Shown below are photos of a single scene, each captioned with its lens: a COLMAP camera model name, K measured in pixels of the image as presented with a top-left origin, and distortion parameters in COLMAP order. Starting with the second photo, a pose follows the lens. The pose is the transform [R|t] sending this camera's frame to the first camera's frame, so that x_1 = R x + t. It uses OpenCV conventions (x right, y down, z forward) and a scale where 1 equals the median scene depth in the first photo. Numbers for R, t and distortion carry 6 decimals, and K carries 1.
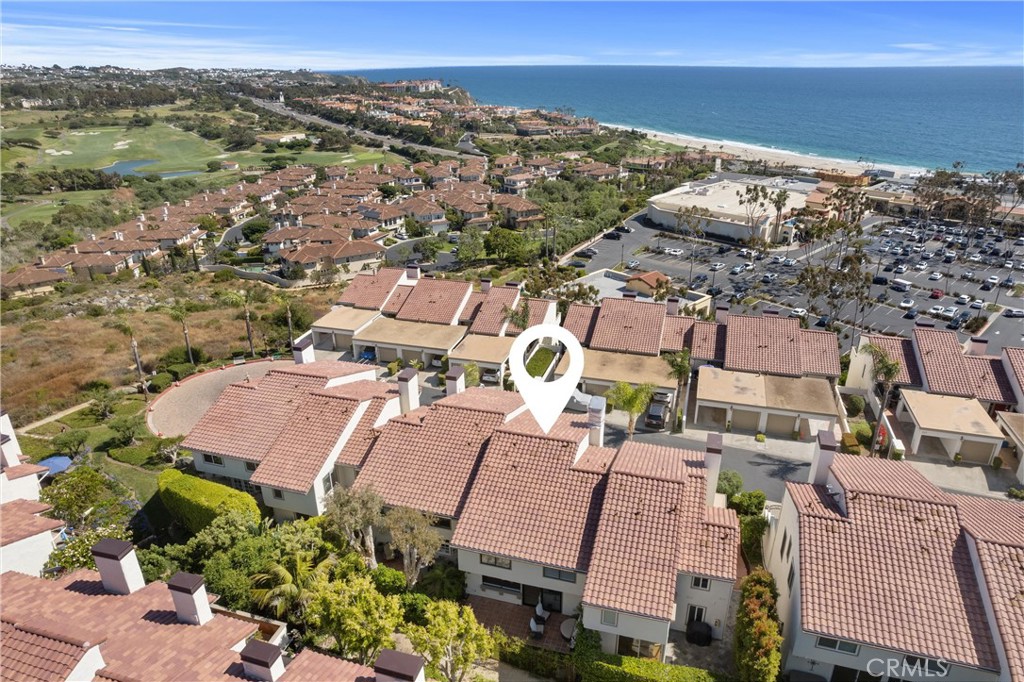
lens RADIAL K [[674.7, 0, 512.2], [0, 674.7, 345.8], [0, 0, 1]] dist [-0.066680, 0.053355]
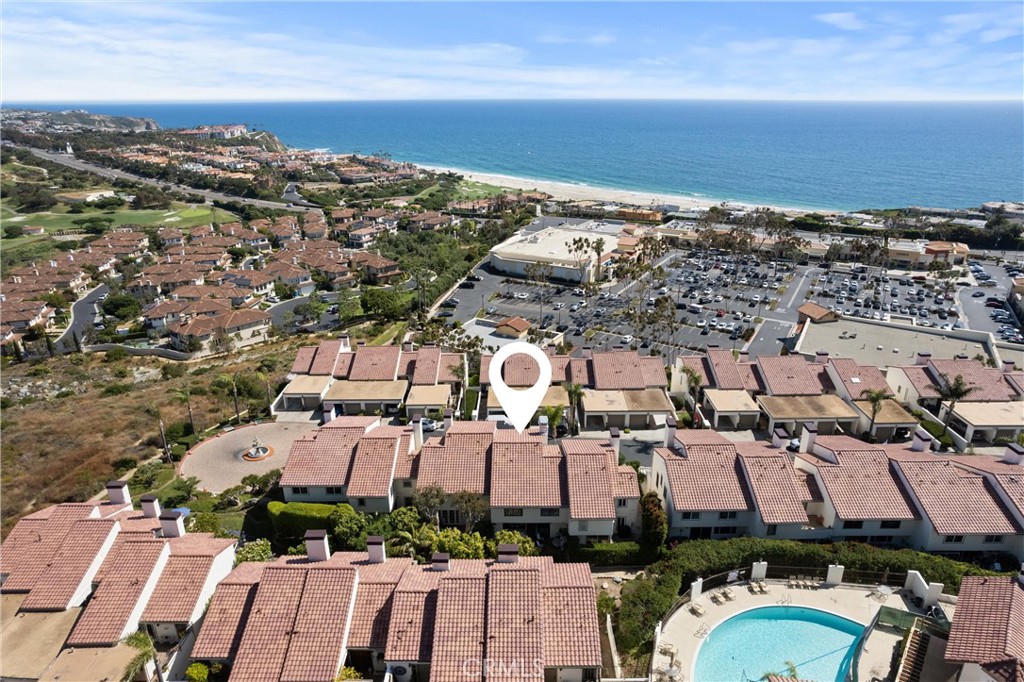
lens RADIAL K [[674.7, 0, 522.9], [0, 674.7, 344.1], [0, 0, 1]] dist [-0.066680, 0.053355]
pose [[0.957965, -0.099885, 0.268936, -0.087765], [0.112882, 0.993052, -0.033263, -0.013059], [-0.263745, 0.062222, 0.962584, -0.153736]]
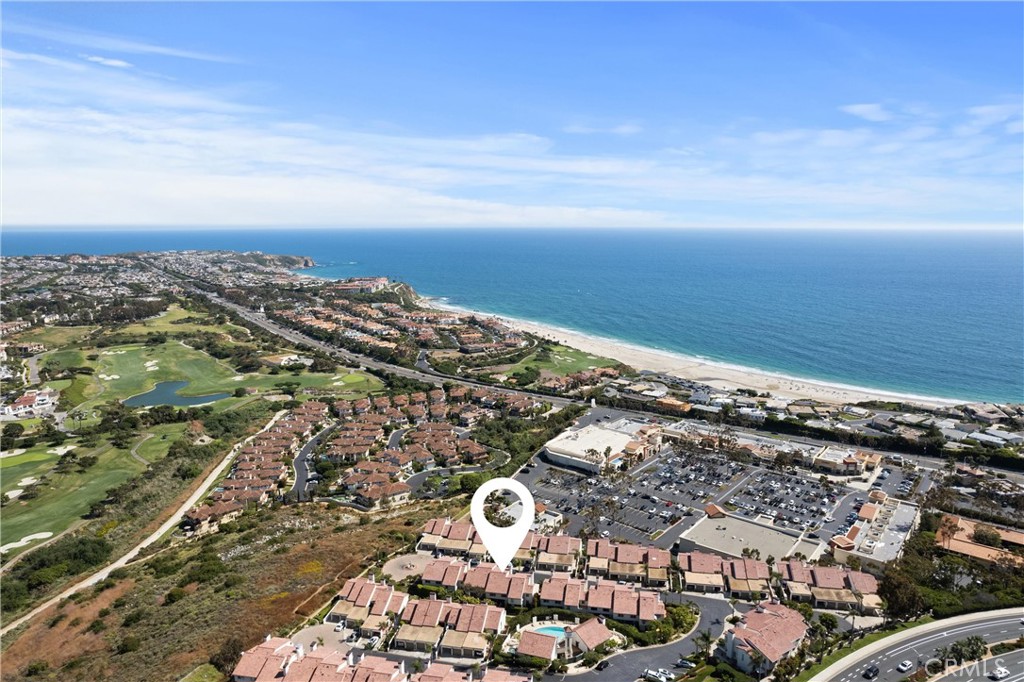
lens RADIAL K [[674.7, 0, 514.5], [0, 674.7, 334.4], [0, 0, 1]] dist [-0.066680, 0.053355]
pose [[0.994434, -0.015254, 0.104253, -0.079596], [0.039739, 0.970688, -0.237035, -0.094470], [-0.097582, 0.239859, 0.965891, -1.005845]]
